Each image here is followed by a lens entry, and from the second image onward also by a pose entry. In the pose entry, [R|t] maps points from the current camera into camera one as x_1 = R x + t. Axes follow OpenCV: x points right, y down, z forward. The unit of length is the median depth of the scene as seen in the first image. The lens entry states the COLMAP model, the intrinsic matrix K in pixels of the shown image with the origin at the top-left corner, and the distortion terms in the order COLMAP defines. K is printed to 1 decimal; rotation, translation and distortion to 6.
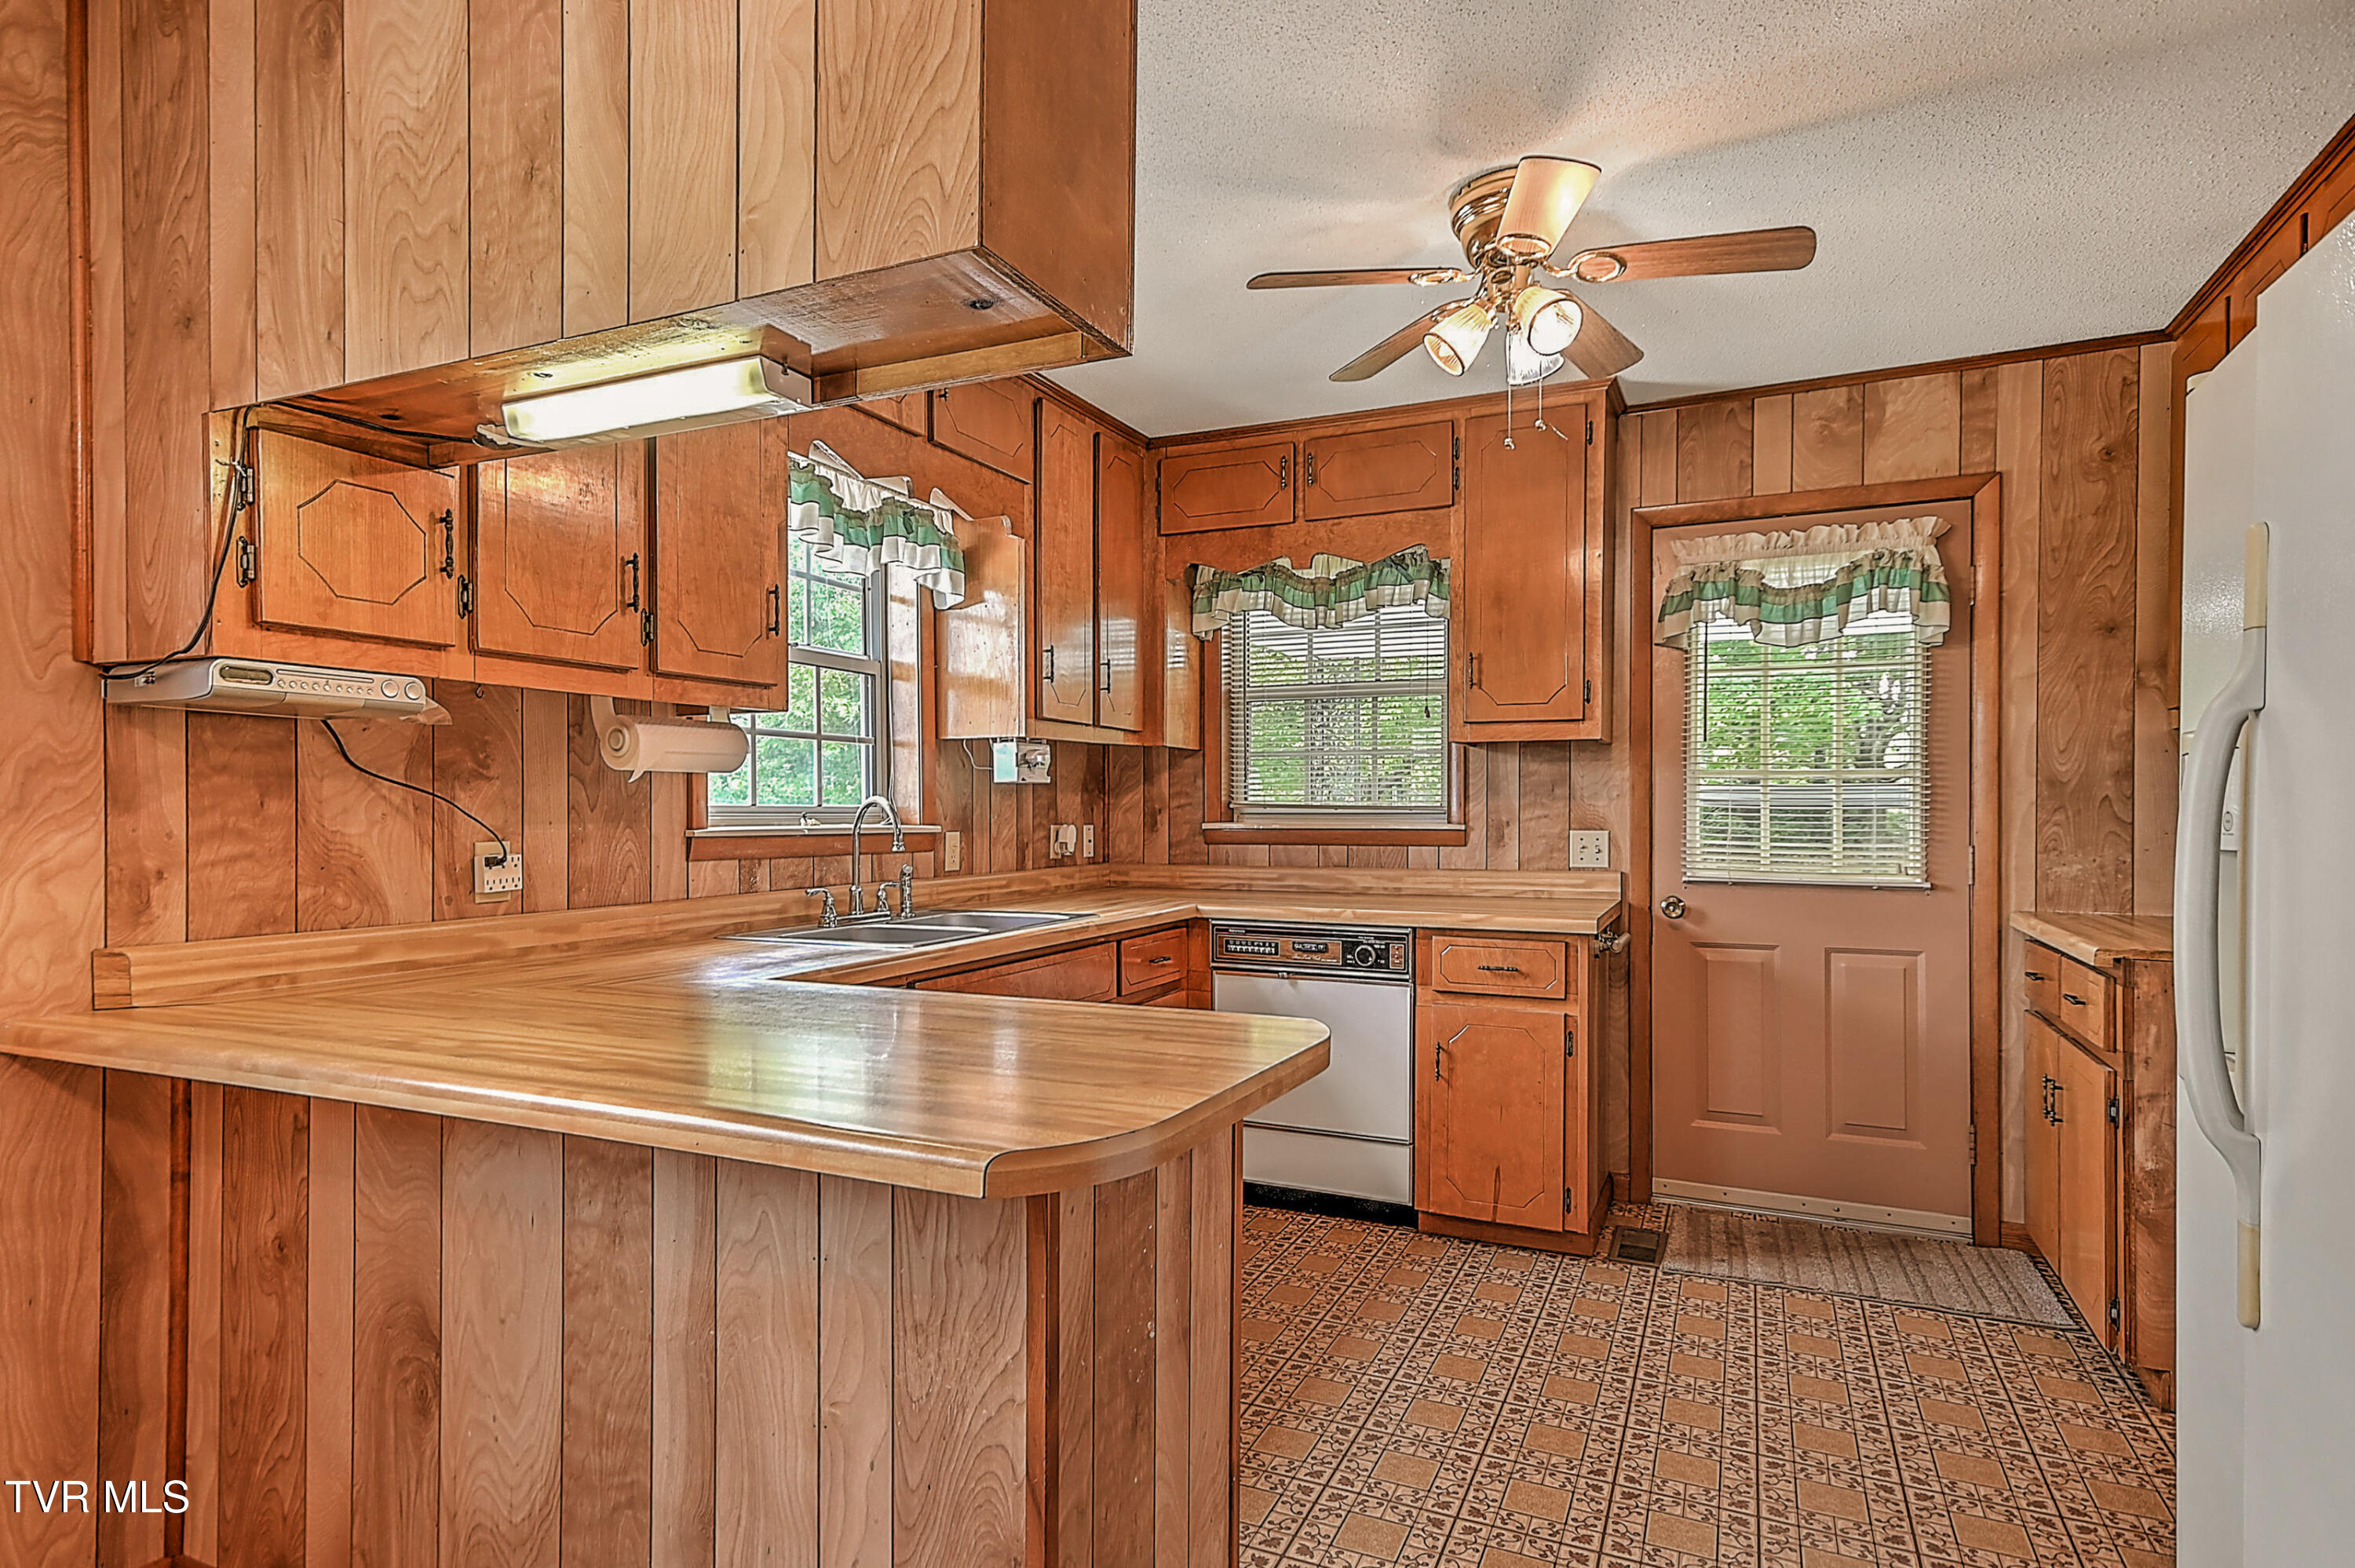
lens RADIAL K [[1260.9, 0, 1183.4], [0, 1260.9, 809.2], [0, 0, 1]] dist [0.029901, -0.003481]
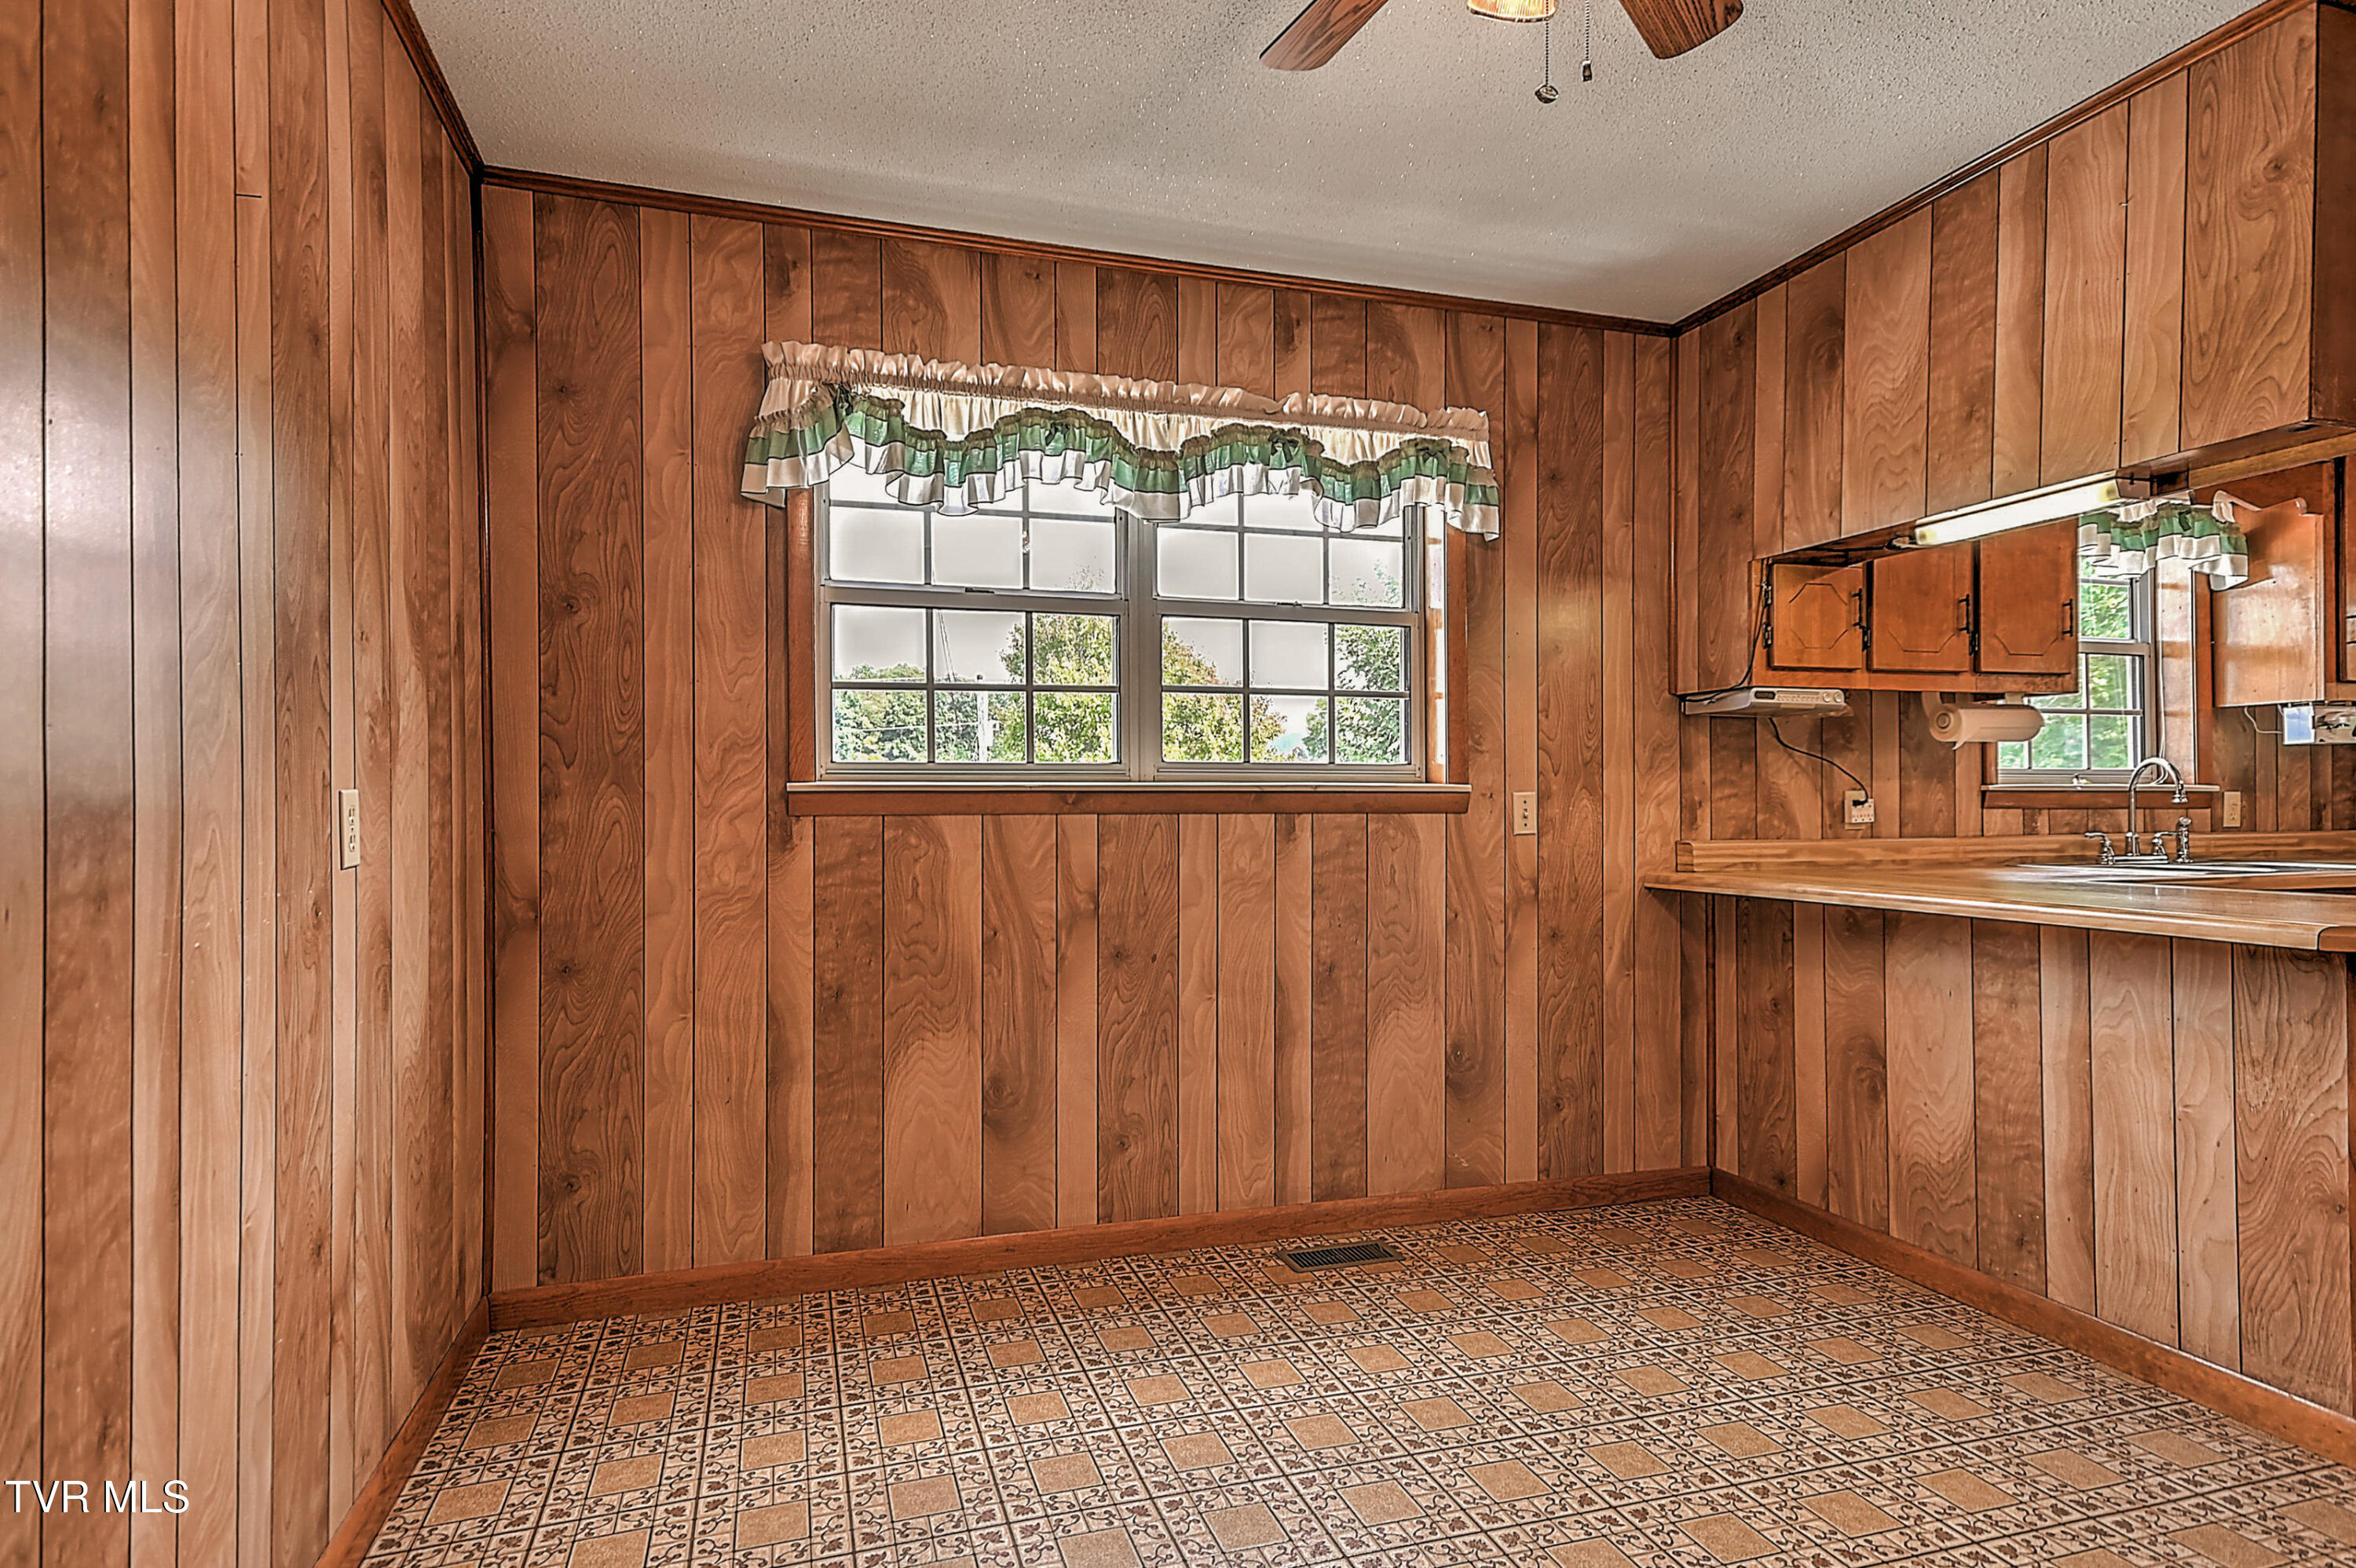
lens RADIAL K [[1261.5, 0, 1150.0], [0, 1261.5, 802.1], [0, 0, 1]] dist [0.029901, -0.003481]
pose [[0.657438, -0.003626, -0.753500, 0.082181], [0.004354, 0.999990, -0.001013, 0.049497], [0.753496, -0.002614, 0.657448, -0.884572]]
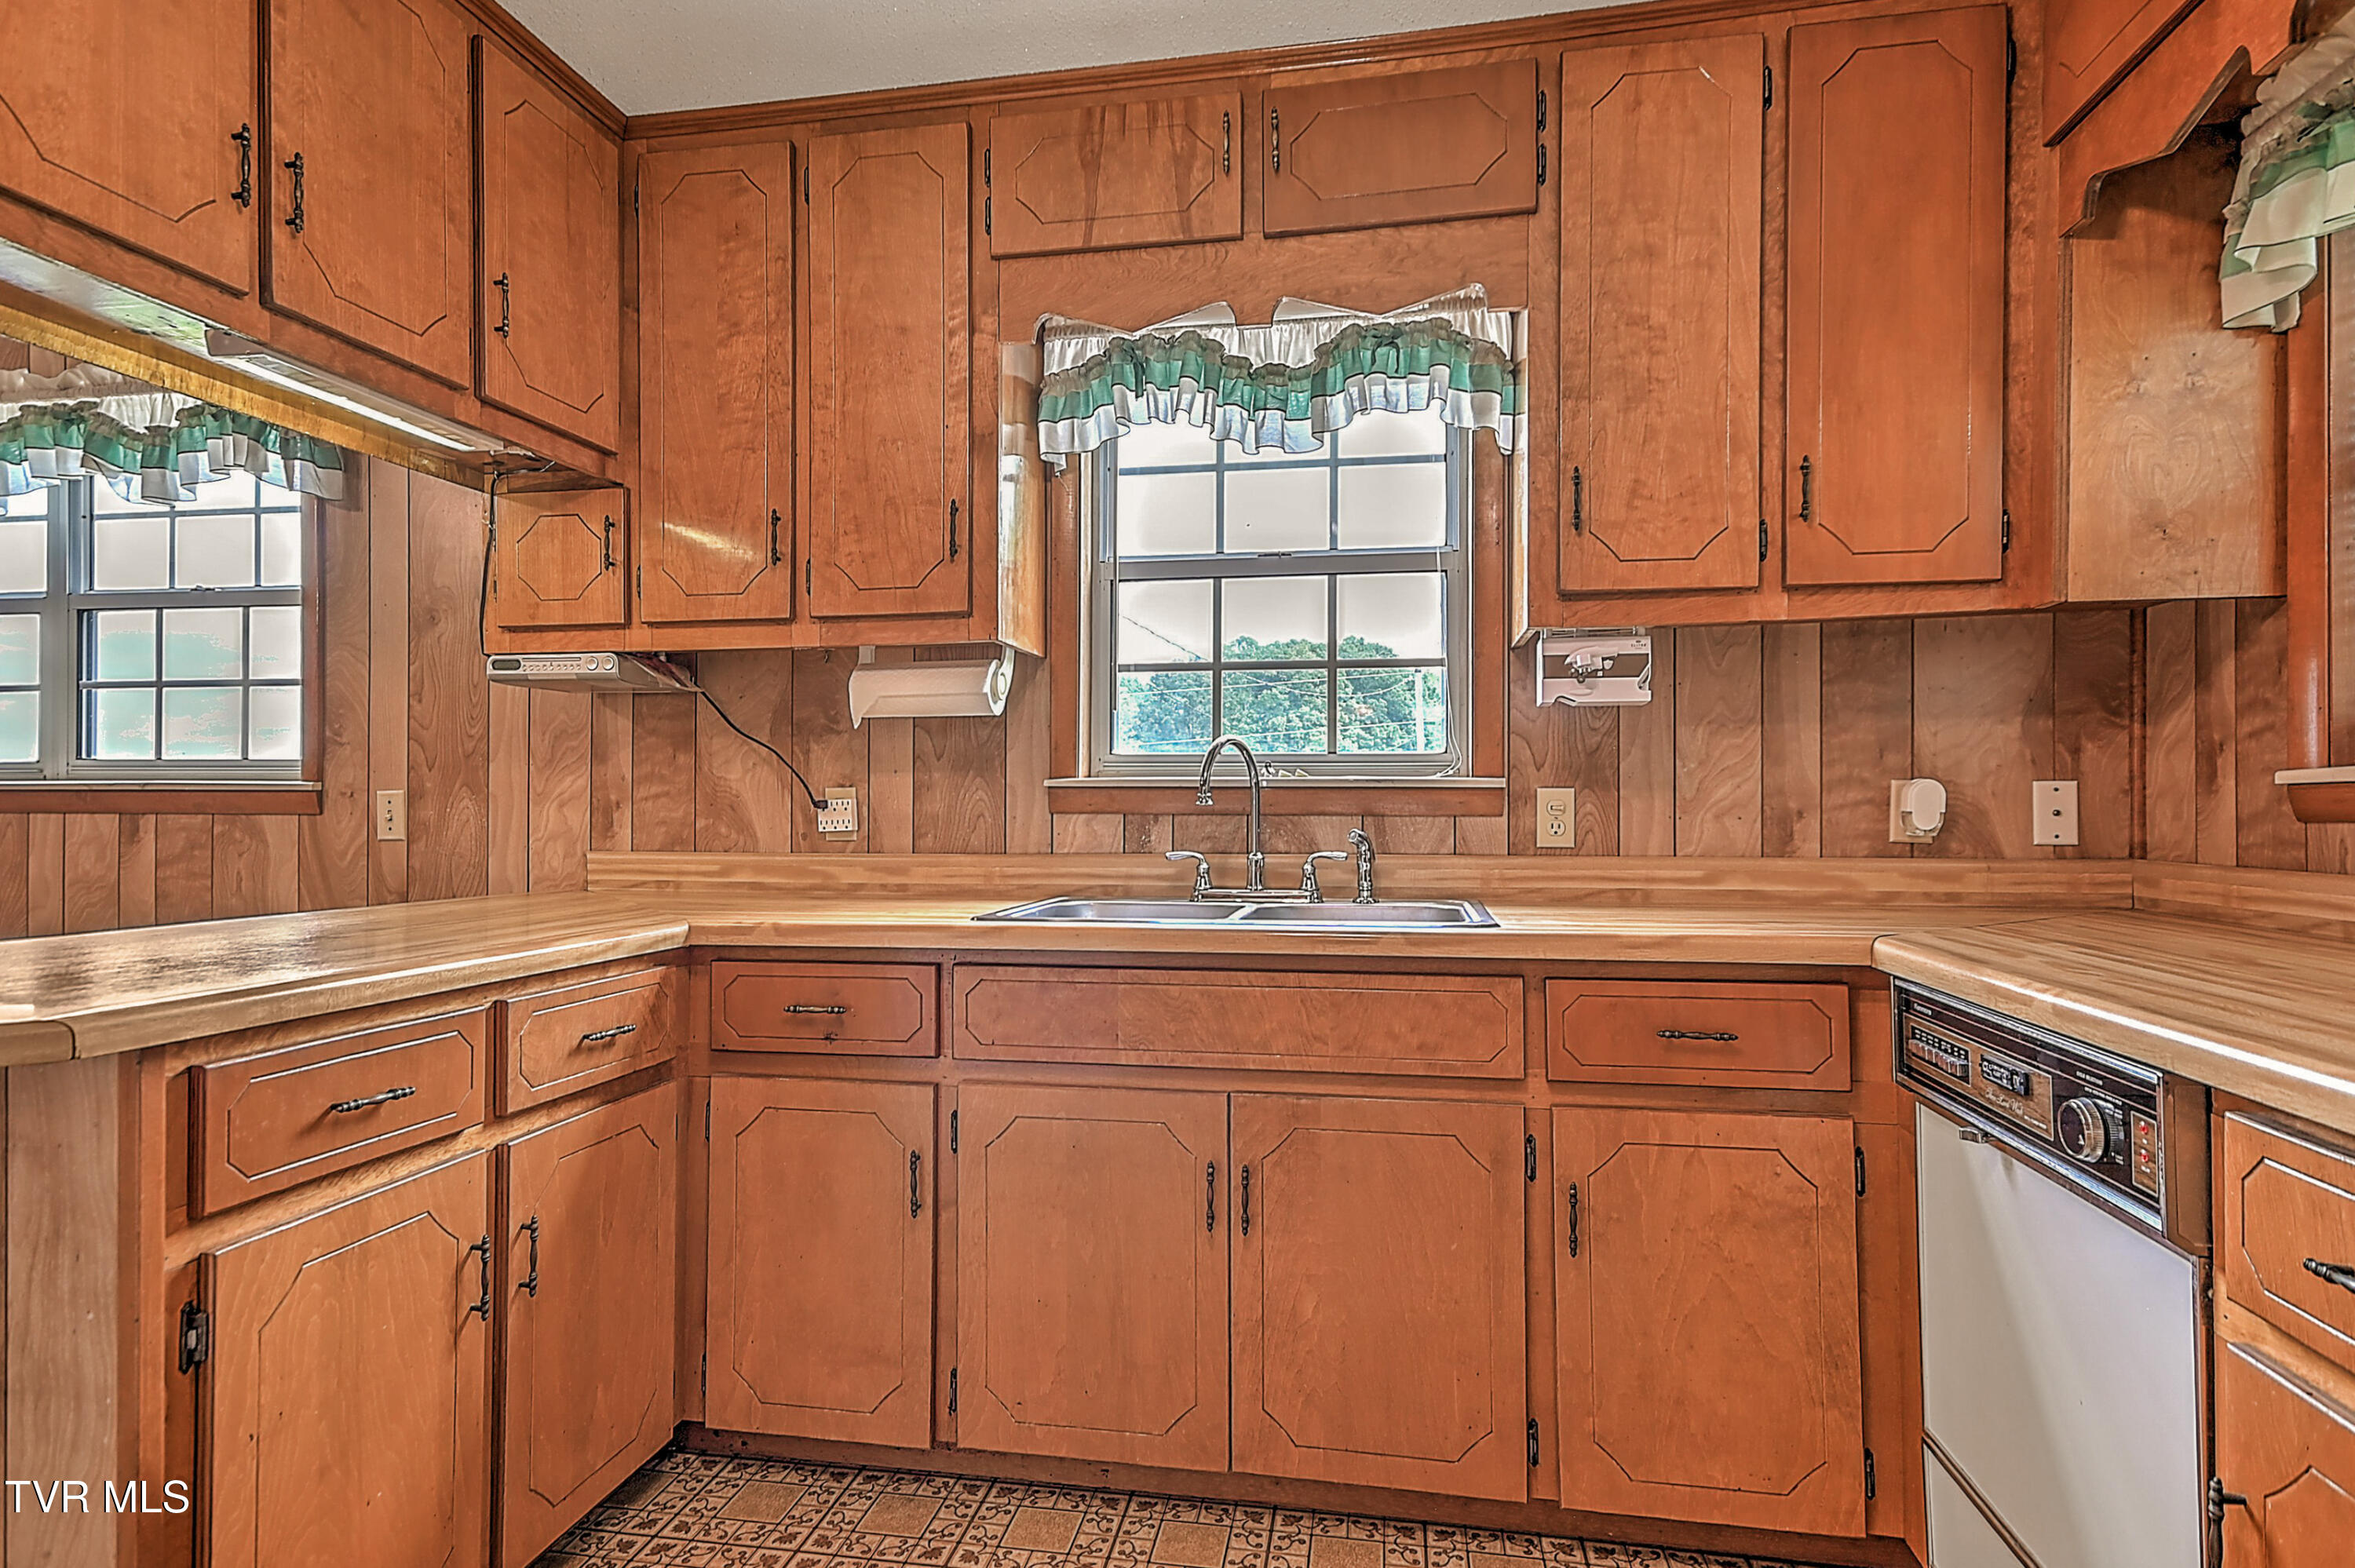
lens RADIAL K [[1260.9, 0, 1163.6], [0, 1260.9, 790.0], [0, 0, 1]] dist [0.029901, -0.003481]
pose [[0.232614, -0.006660, -0.972546, 0.821779], [0.001260, 0.999978, -0.006546, 0.046546], [0.972568, 0.000298, 0.232617, 1.340141]]
